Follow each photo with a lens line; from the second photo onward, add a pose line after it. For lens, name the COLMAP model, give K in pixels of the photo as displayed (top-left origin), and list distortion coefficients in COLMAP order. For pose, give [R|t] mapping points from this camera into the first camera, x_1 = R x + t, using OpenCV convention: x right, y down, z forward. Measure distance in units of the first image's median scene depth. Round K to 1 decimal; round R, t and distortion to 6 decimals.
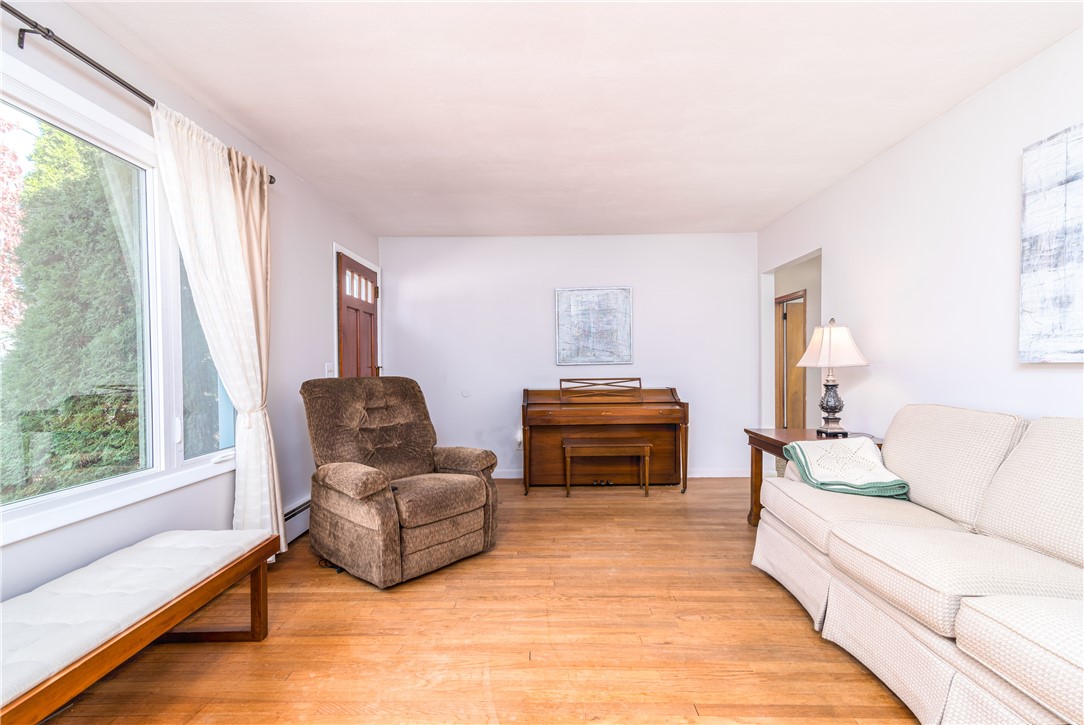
lens RADIAL K [[489.5, 0, 538.7], [0, 489.5, 371.6], [0, 0, 1]] dist [0.009887, -0.001960]
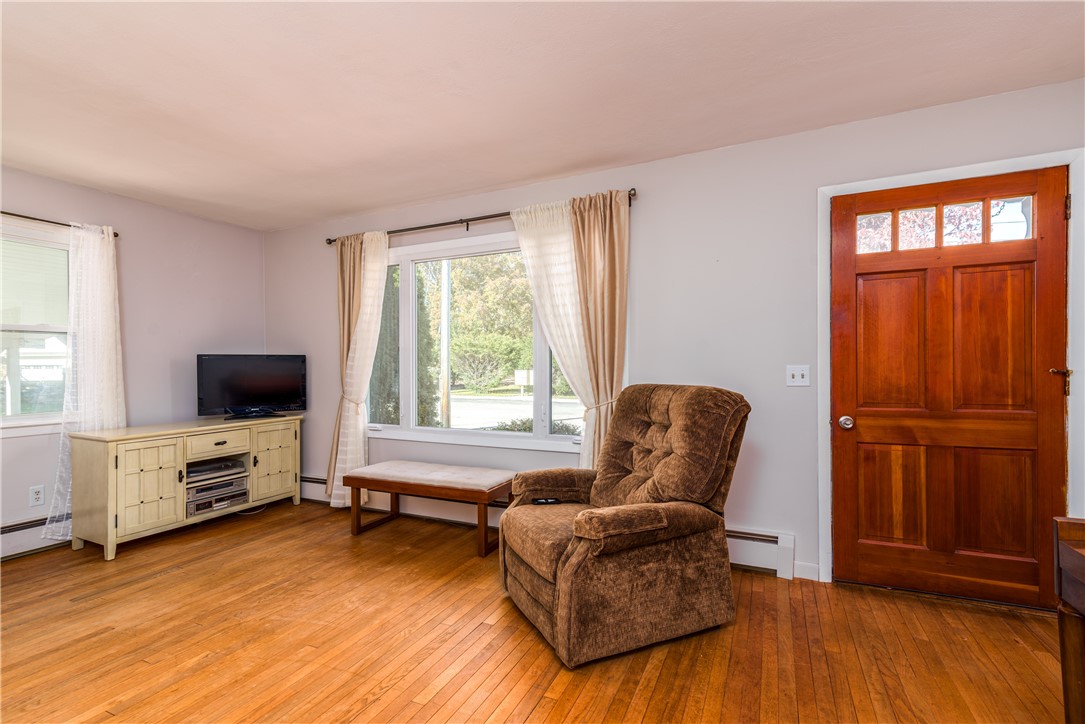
lens RADIAL K [[489.9, 0, 539.1], [0, 489.9, 366.1], [0, 0, 1]] dist [0.009887, -0.001960]
pose [[-0.407931, 0.004763, -0.913001, 0.485335], [-0.003688, 0.999970, 0.006864, -0.025160], [0.913006, 0.006167, -0.407901, 1.208312]]
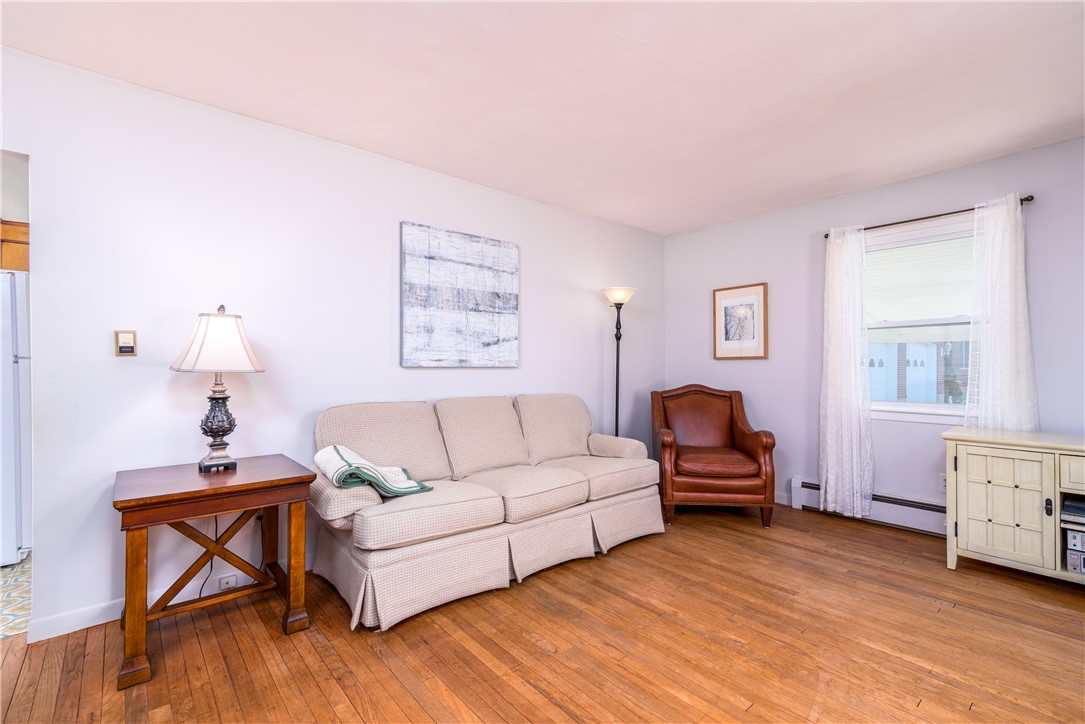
lens RADIAL K [[489.9, 0, 543.8], [0, 489.9, 363.6], [0, 0, 1]] dist [0.009887, -0.001960]
pose [[-0.668669, 0.007971, 0.743518, -0.268189], [0.015808, 0.999869, 0.003497, -0.017973], [-0.743392, 0.014092, -0.668707, 1.176092]]
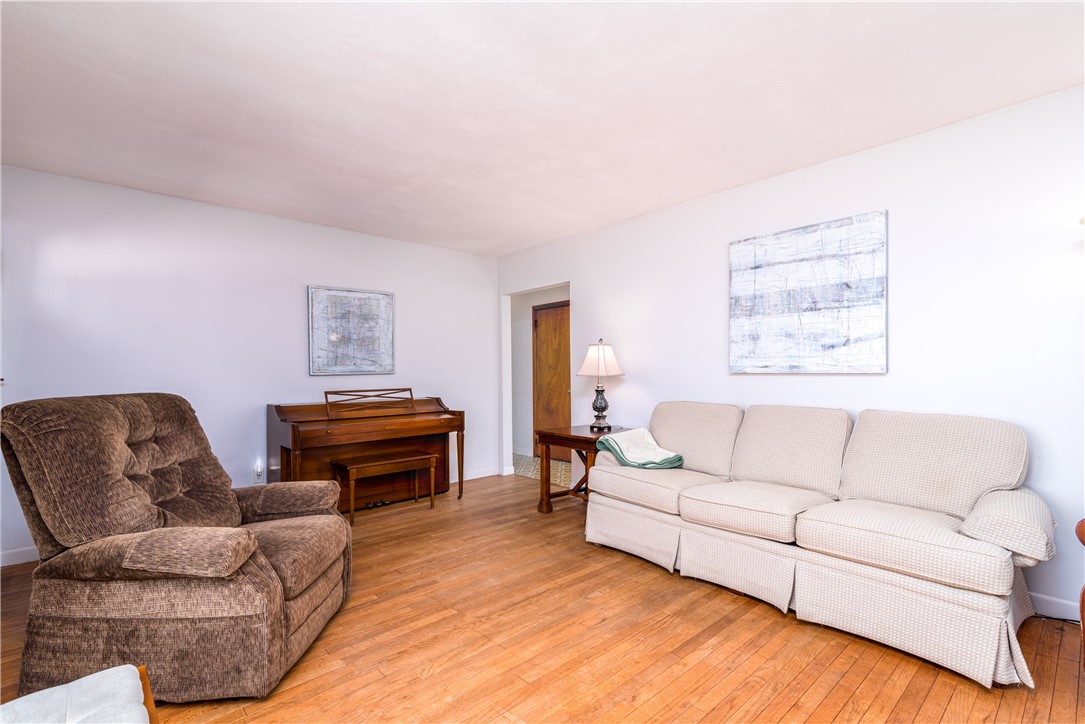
lens RADIAL K [[489.9, 0, 541.4], [0, 489.9, 369.9], [0, 0, 1]] dist [0.009887, -0.001960]
pose [[0.730788, 0.005445, 0.682583, -0.413776], [0.011134, 0.999740, -0.019895, -0.001919], [-0.682514, 0.022139, 0.730537, 0.171585]]
